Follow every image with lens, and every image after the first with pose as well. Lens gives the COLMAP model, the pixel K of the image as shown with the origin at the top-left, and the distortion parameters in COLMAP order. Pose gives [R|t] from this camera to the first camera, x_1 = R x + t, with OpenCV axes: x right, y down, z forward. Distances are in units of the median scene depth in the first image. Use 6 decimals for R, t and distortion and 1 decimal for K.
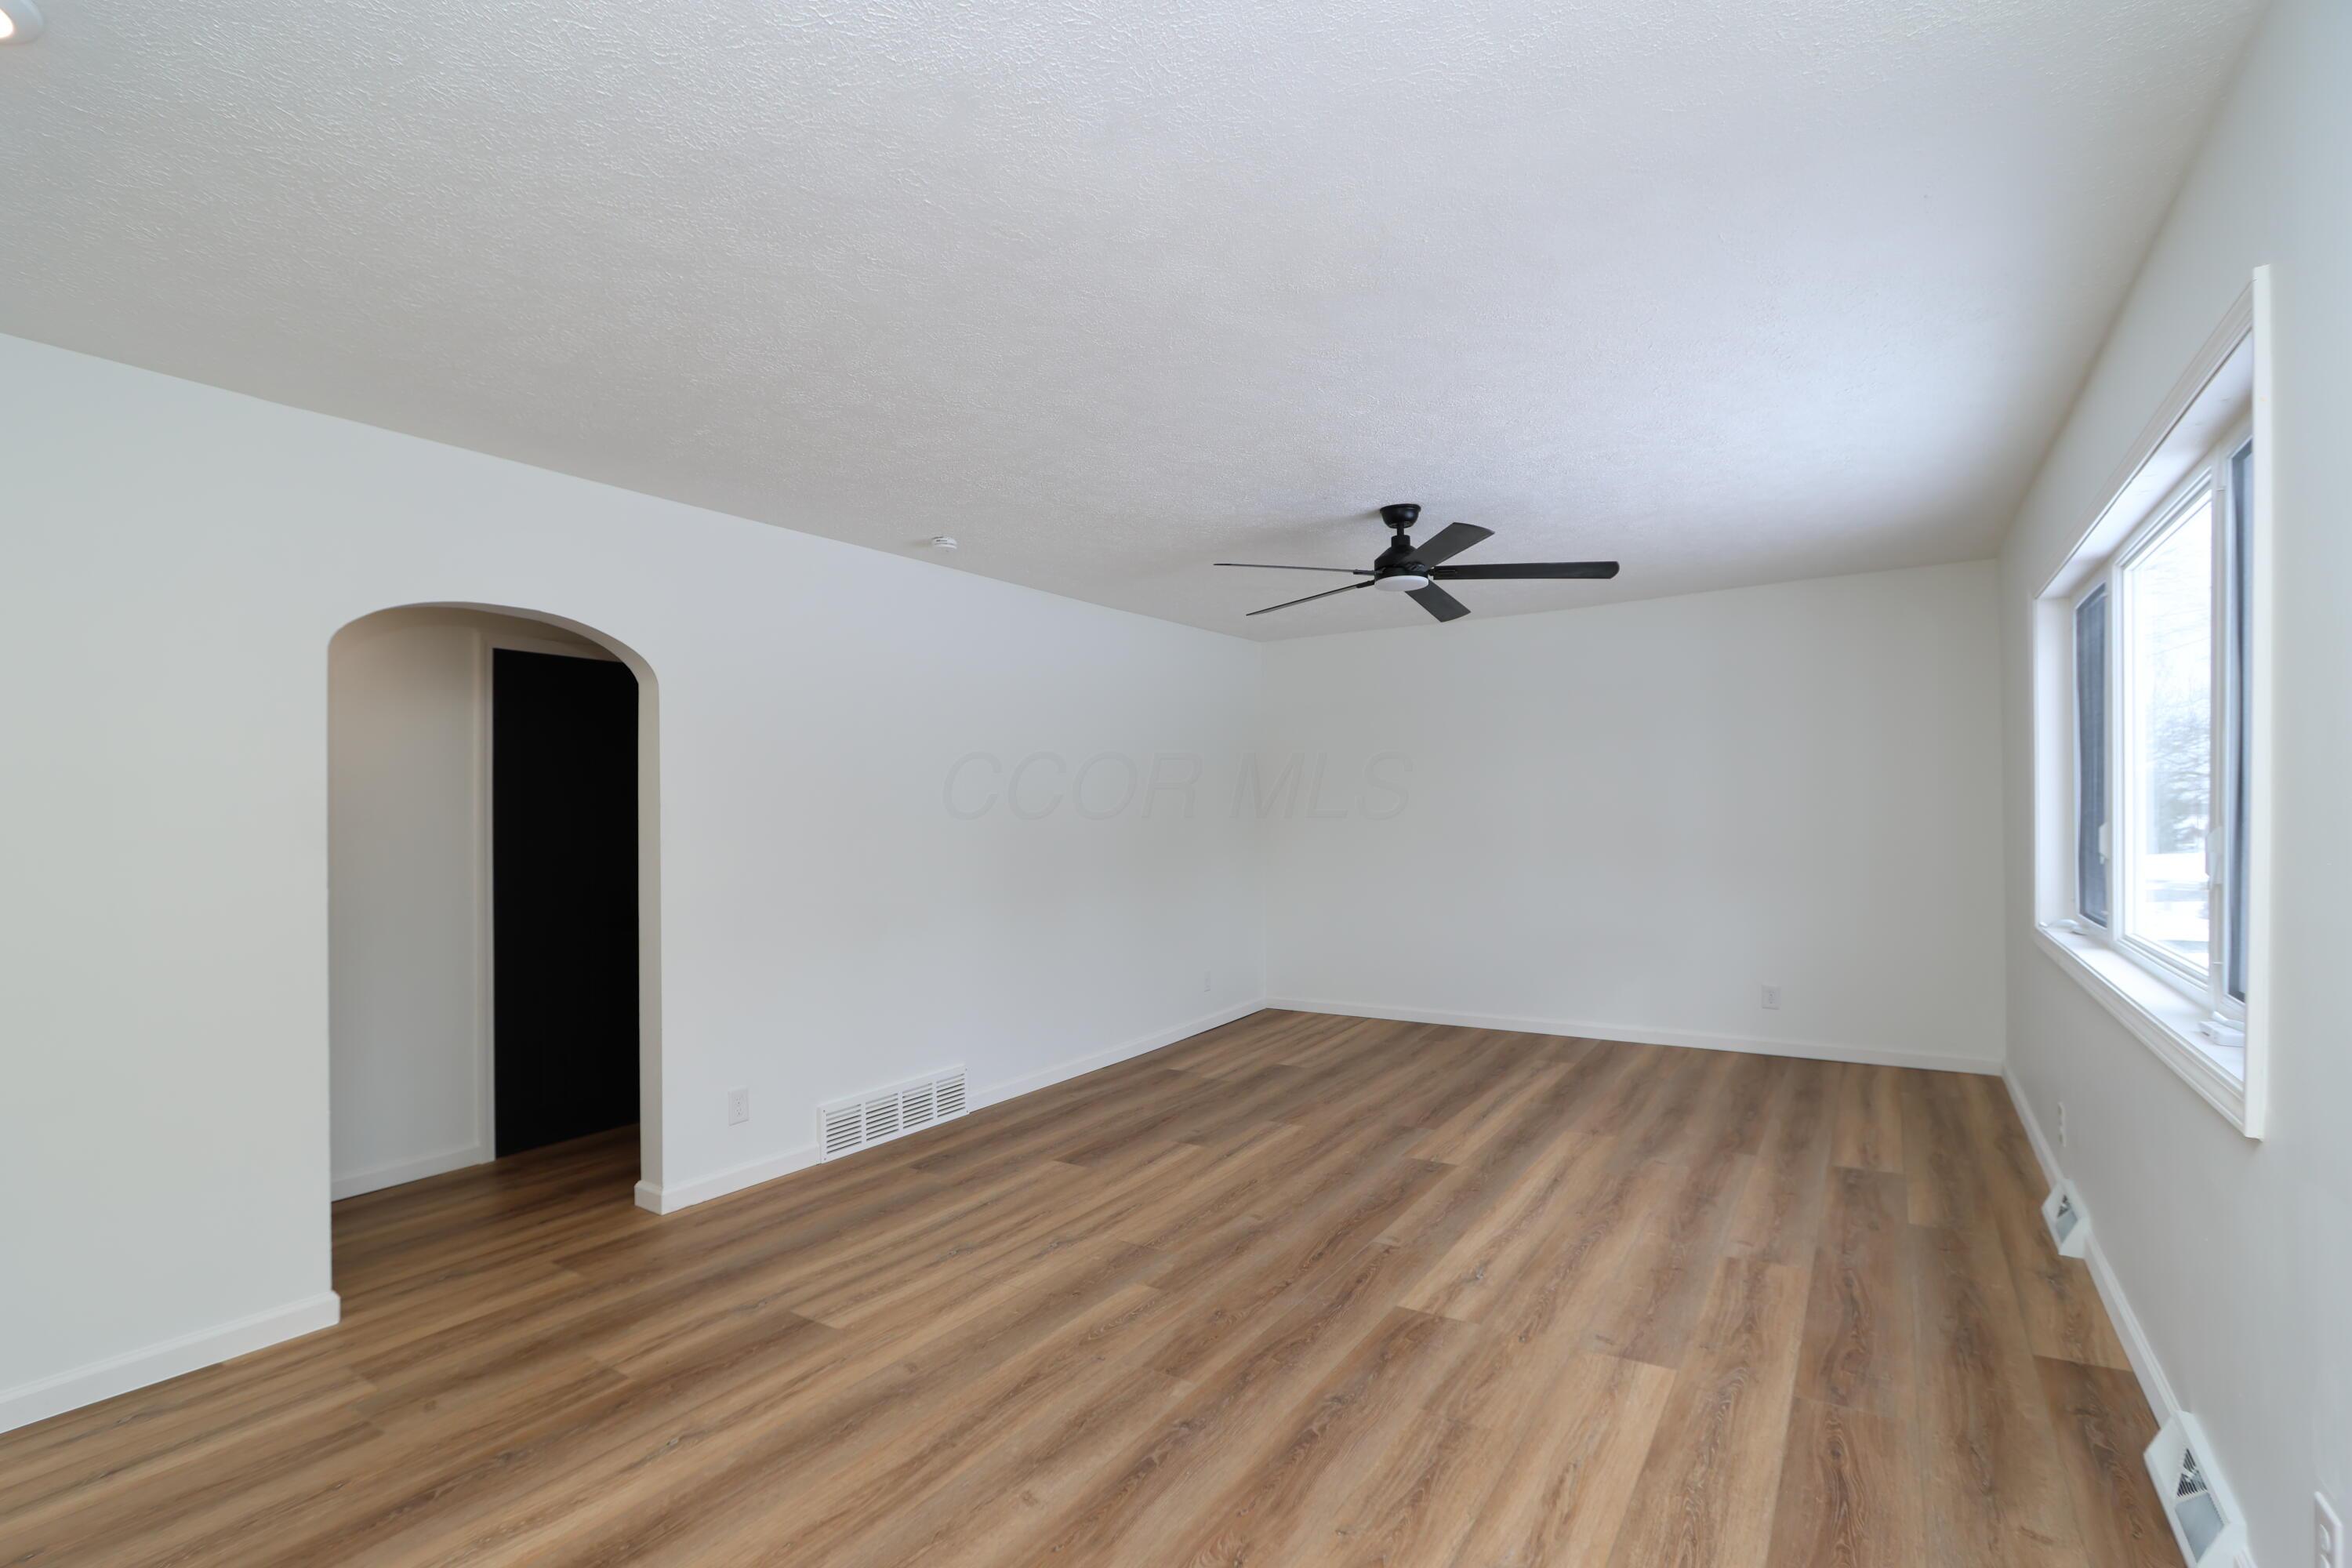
lens RADIAL K [[1099.6, 0, 1171.0], [0, 1099.6, 818.4], [0, 0, 1]] dist [-0.017678, 0.001009]
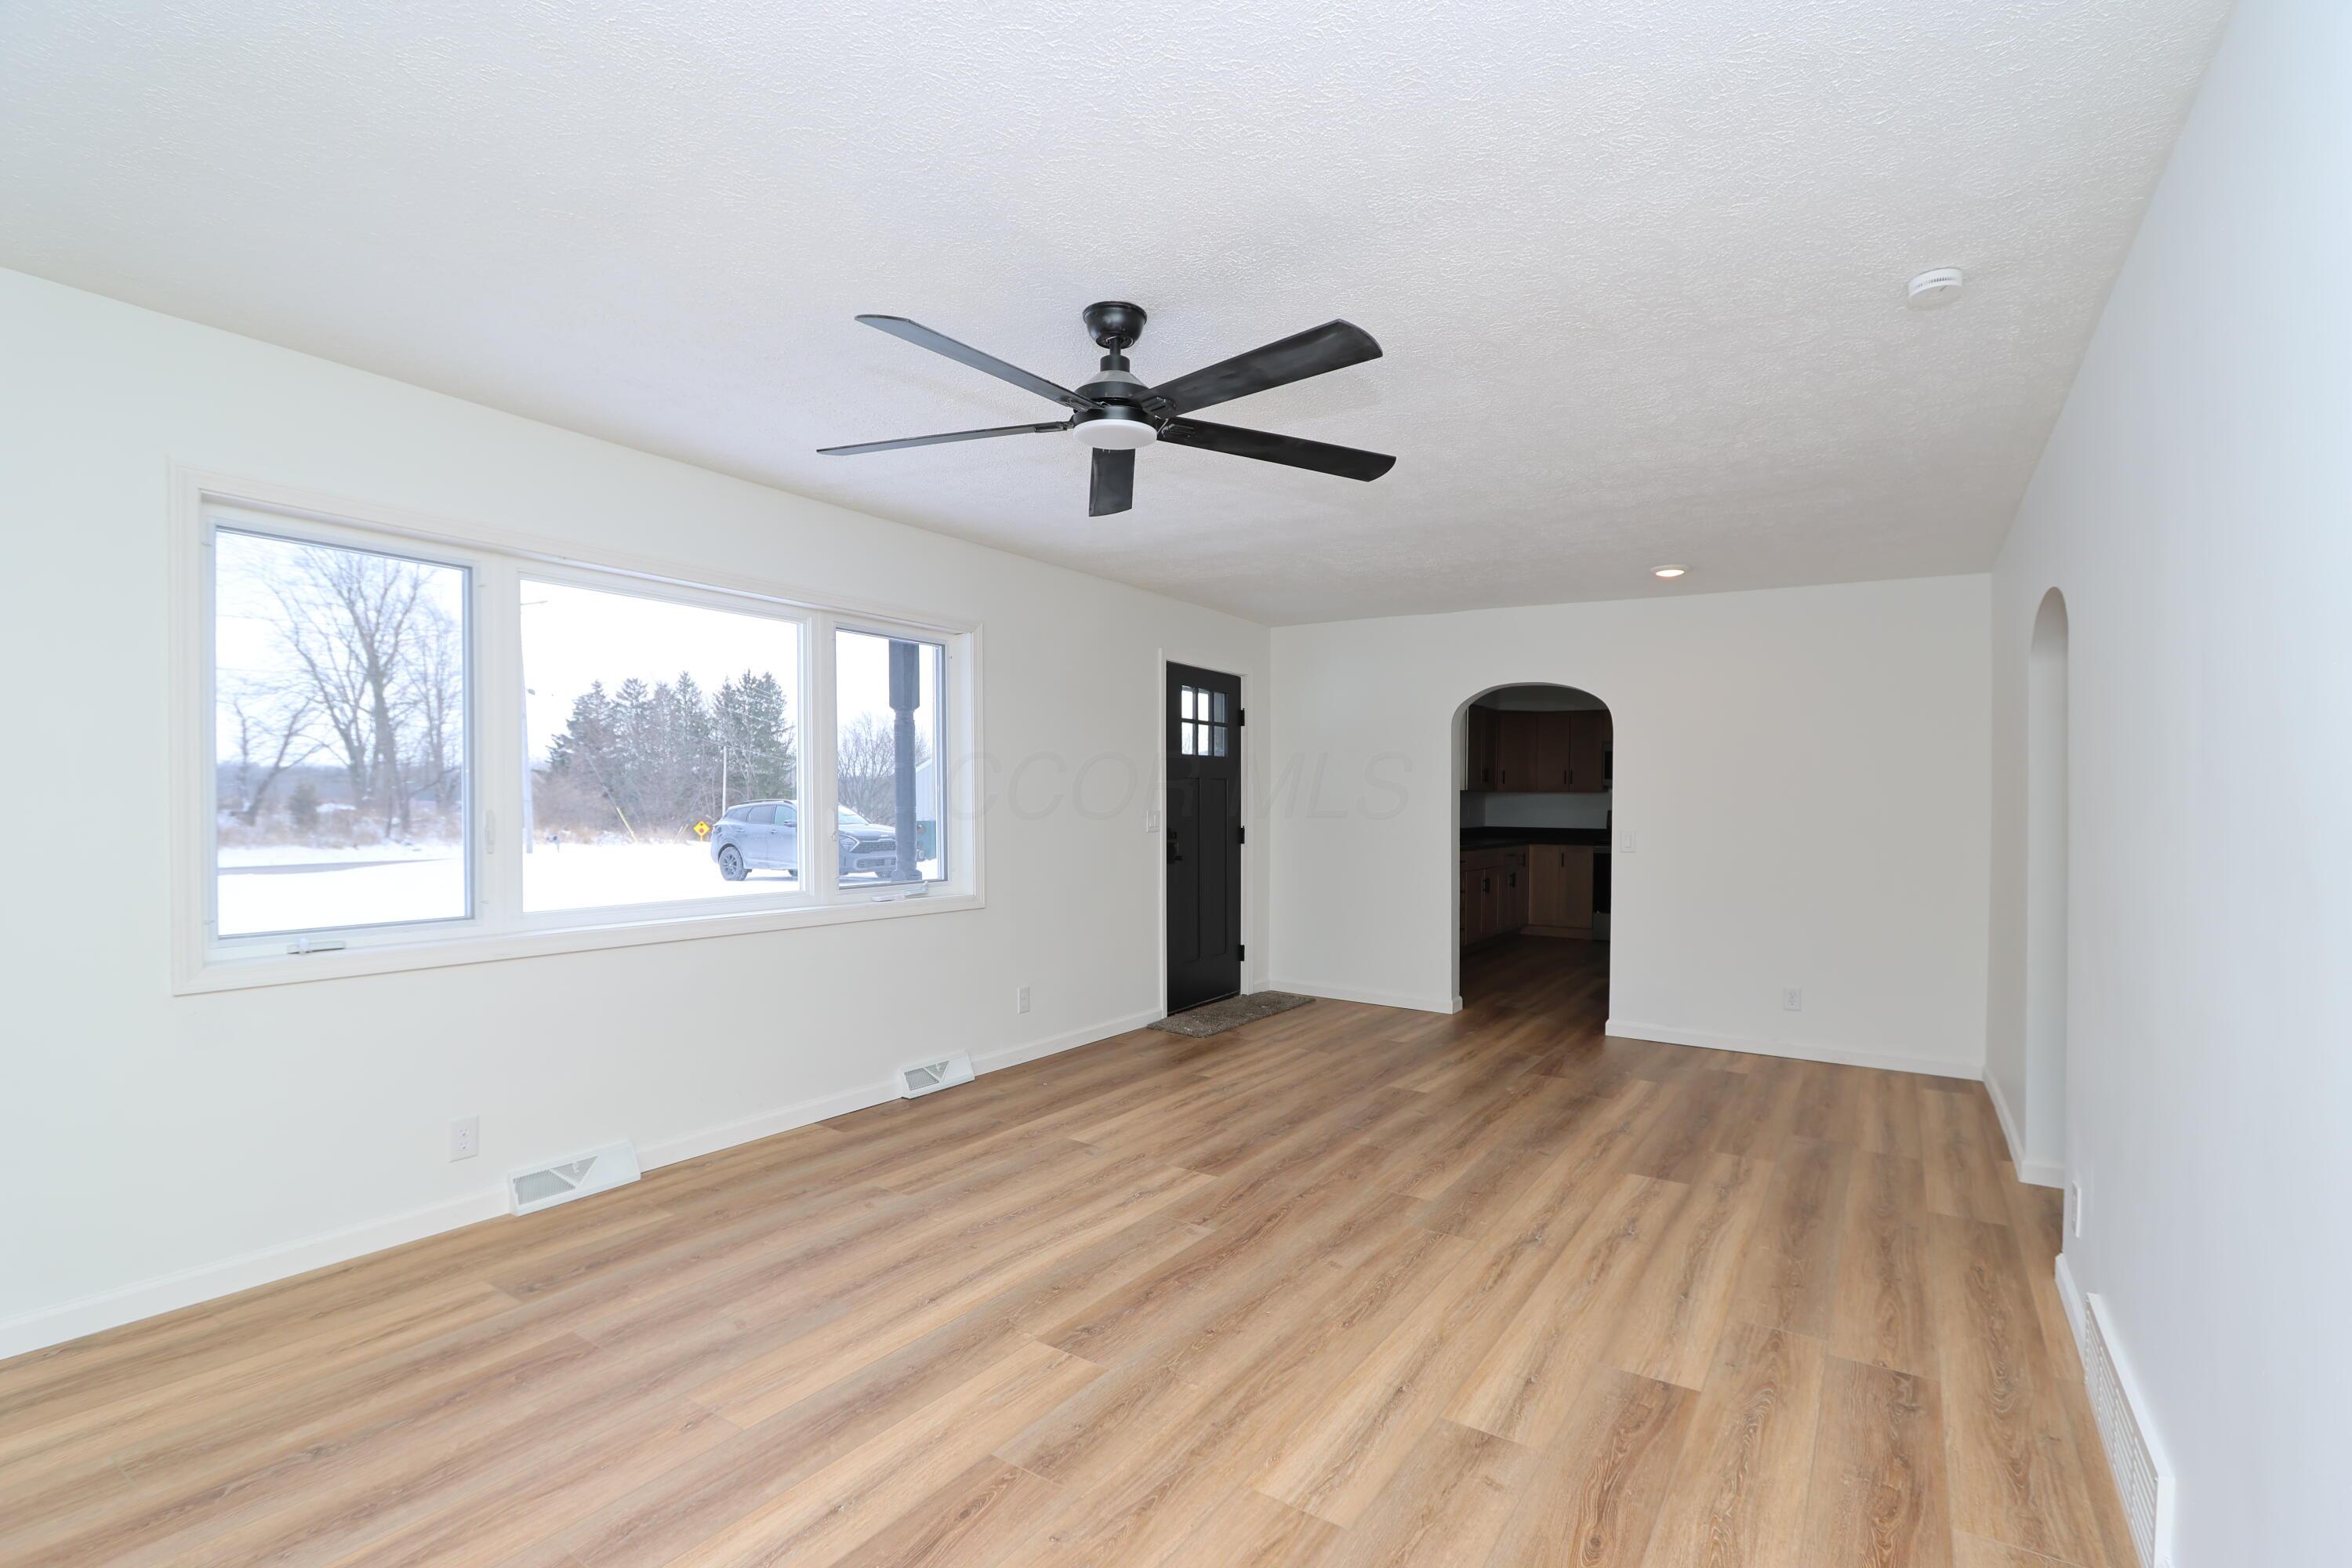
lens RADIAL K [[1099.6, 0, 1171.0], [0, 1099.6, 818.4], [0, 0, 1]] dist [-0.017678, 0.001009]
pose [[-0.999804, 0.005171, 0.019121, 0.223081], [0.005580, 0.999755, 0.021427, -0.010231], [-0.019005, 0.021529, -0.999588, 2.189114]]
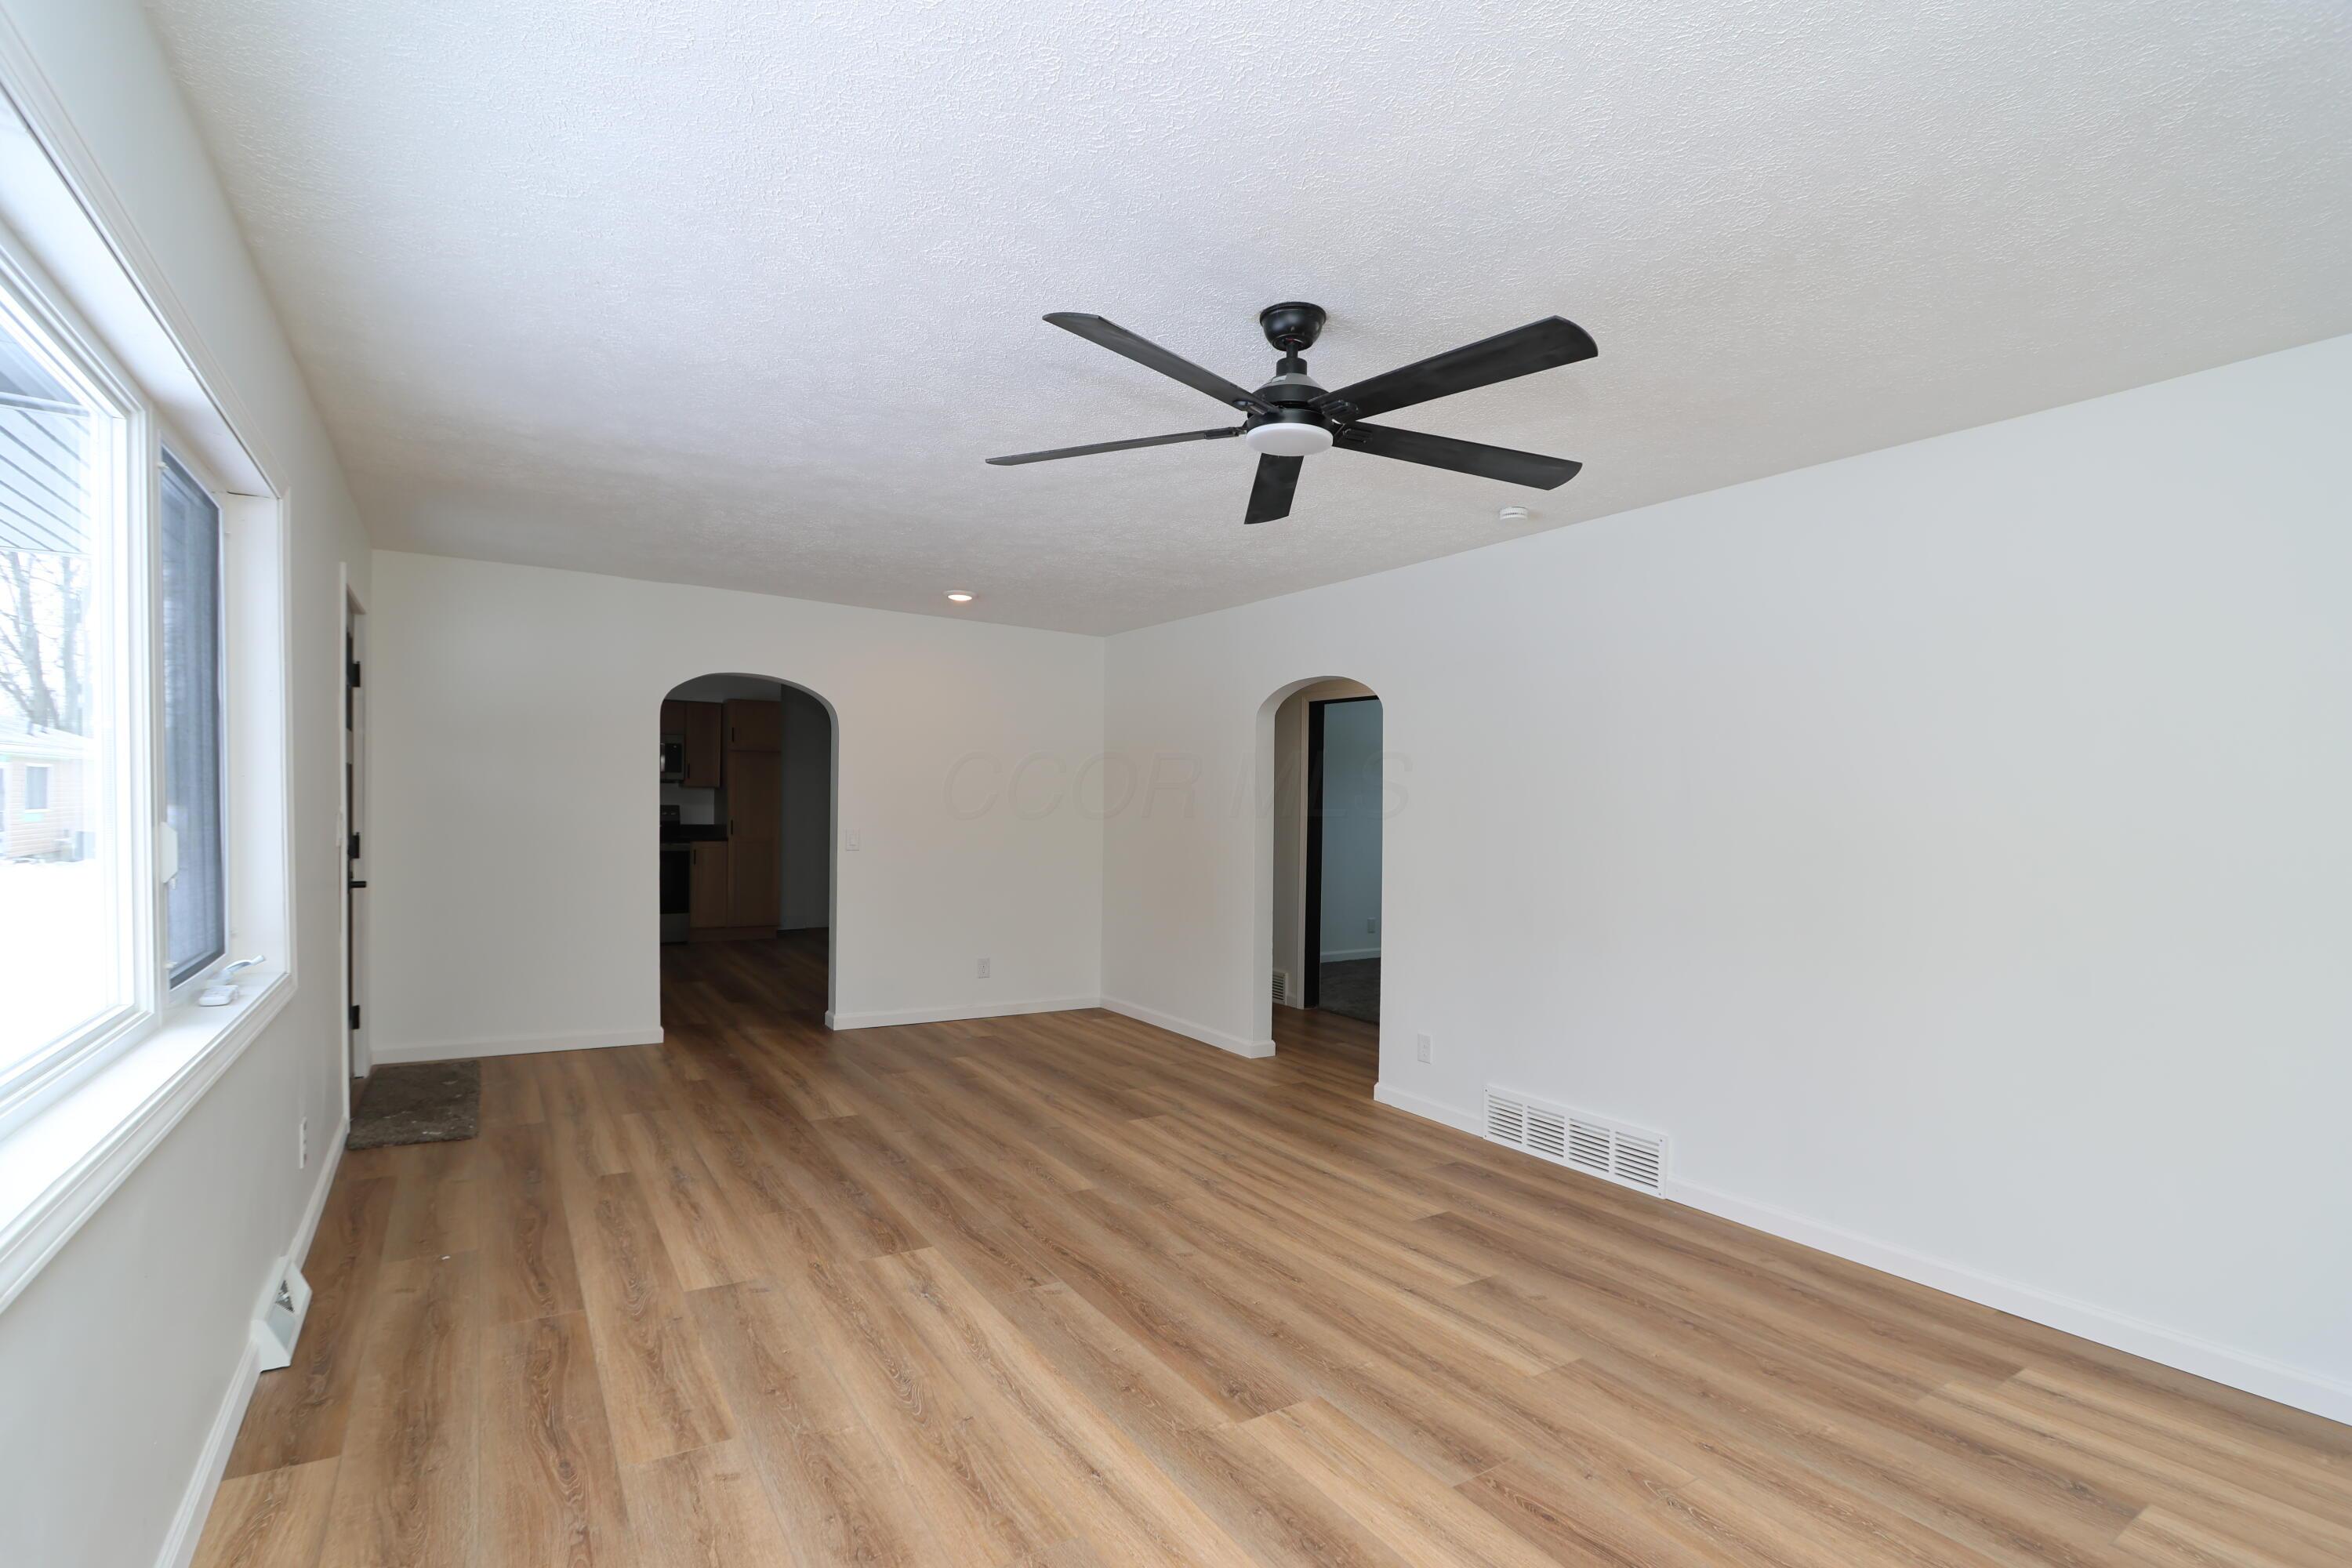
lens RADIAL K [[1099.6, 0, 1171.0], [0, 1099.6, 818.4], [0, 0, 1]] dist [-0.017678, 0.001009]
pose [[-0.418272, 0.015831, -0.908184, 1.066349], [-0.014983, 0.999592, 0.024325, -0.025168], [0.908198, 0.023782, -0.417864, 1.602164]]
